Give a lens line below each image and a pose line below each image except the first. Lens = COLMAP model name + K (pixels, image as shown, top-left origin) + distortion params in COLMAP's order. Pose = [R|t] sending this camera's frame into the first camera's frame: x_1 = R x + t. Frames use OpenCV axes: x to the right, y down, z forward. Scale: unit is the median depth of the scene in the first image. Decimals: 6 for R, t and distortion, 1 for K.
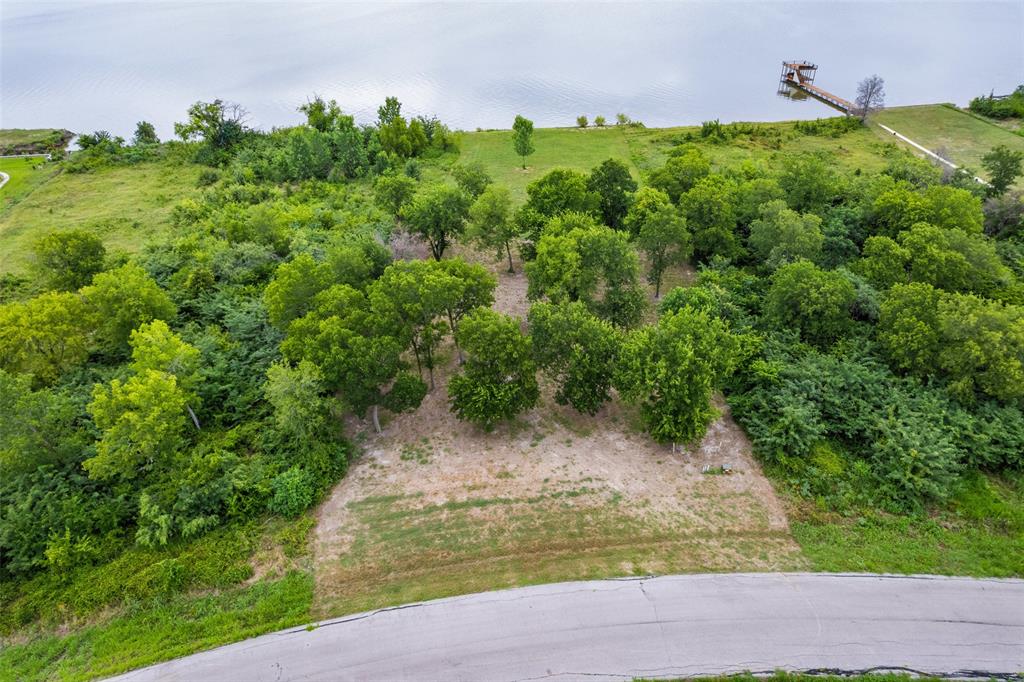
lens RADIAL K [[662.5, 0, 512.0], [0, 662.5, 341.0], [0, 0, 1]] dist [-0.083430, 0.084381]
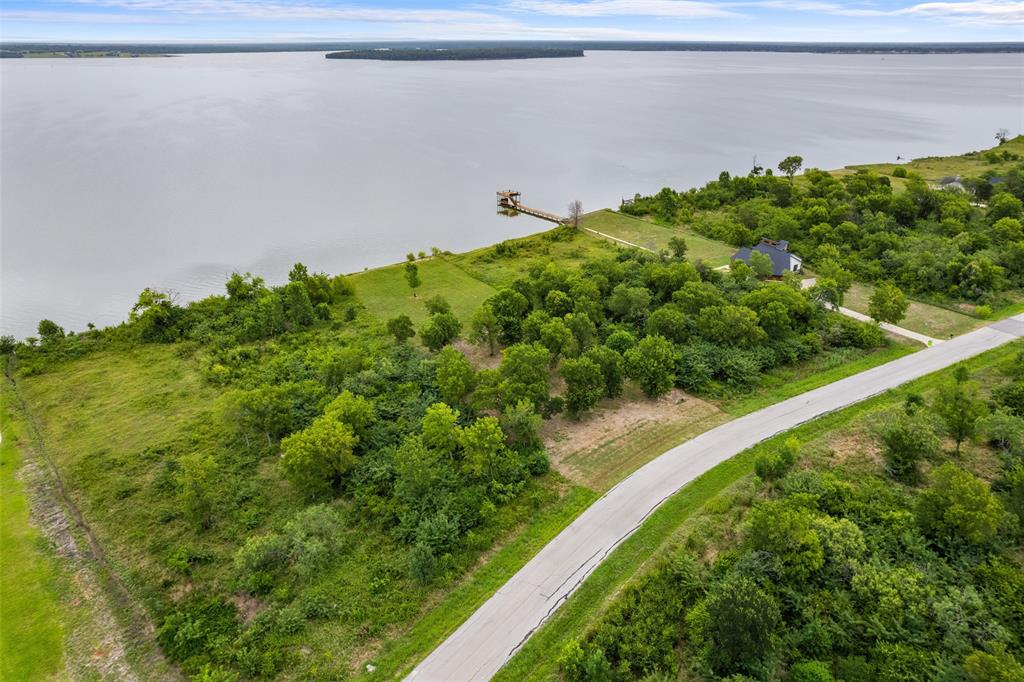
lens RADIAL K [[662.5, 0, 512.0], [0, 662.5, 341.0], [0, 0, 1]] dist [-0.083430, 0.084381]
pose [[0.845330, -0.217239, 0.488082, -0.488036], [0.289872, 0.953925, -0.077463, 0.002345], [-0.448765, 0.206963, 0.869354, -0.297400]]
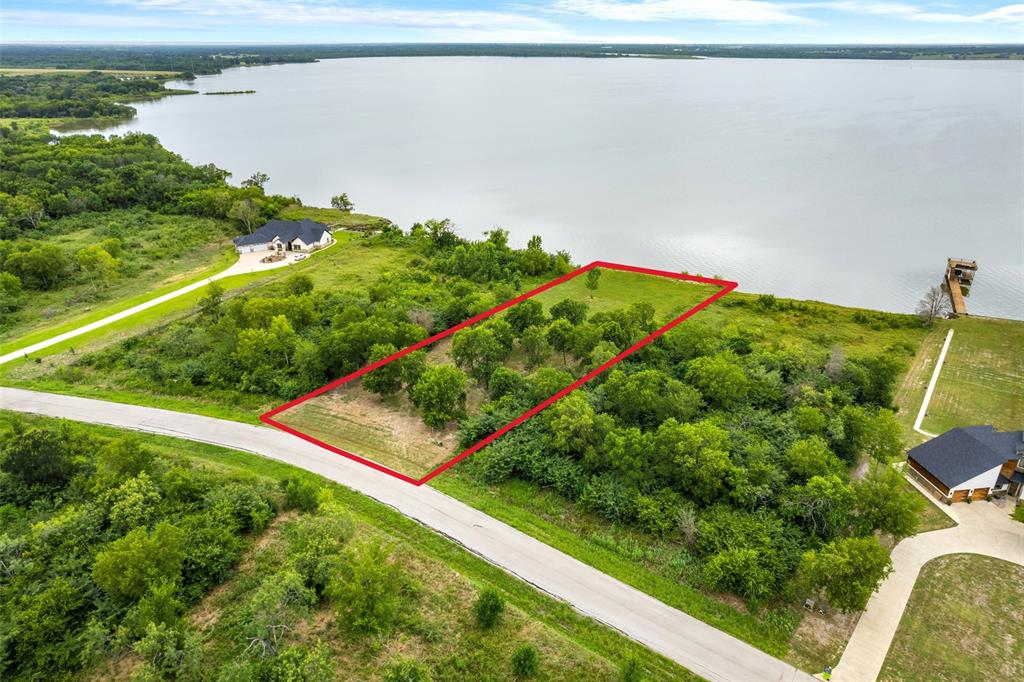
lens RADIAL K [[662.5, 0, 512.0], [0, 662.5, 341.0], [0, 0, 1]] dist [-0.083430, 0.084381]
pose [[0.837358, 0.242617, -0.489866, 0.575420], [-0.313214, 0.947373, -0.066187, -0.019106], [0.448028, 0.208855, 0.869281, -0.310825]]
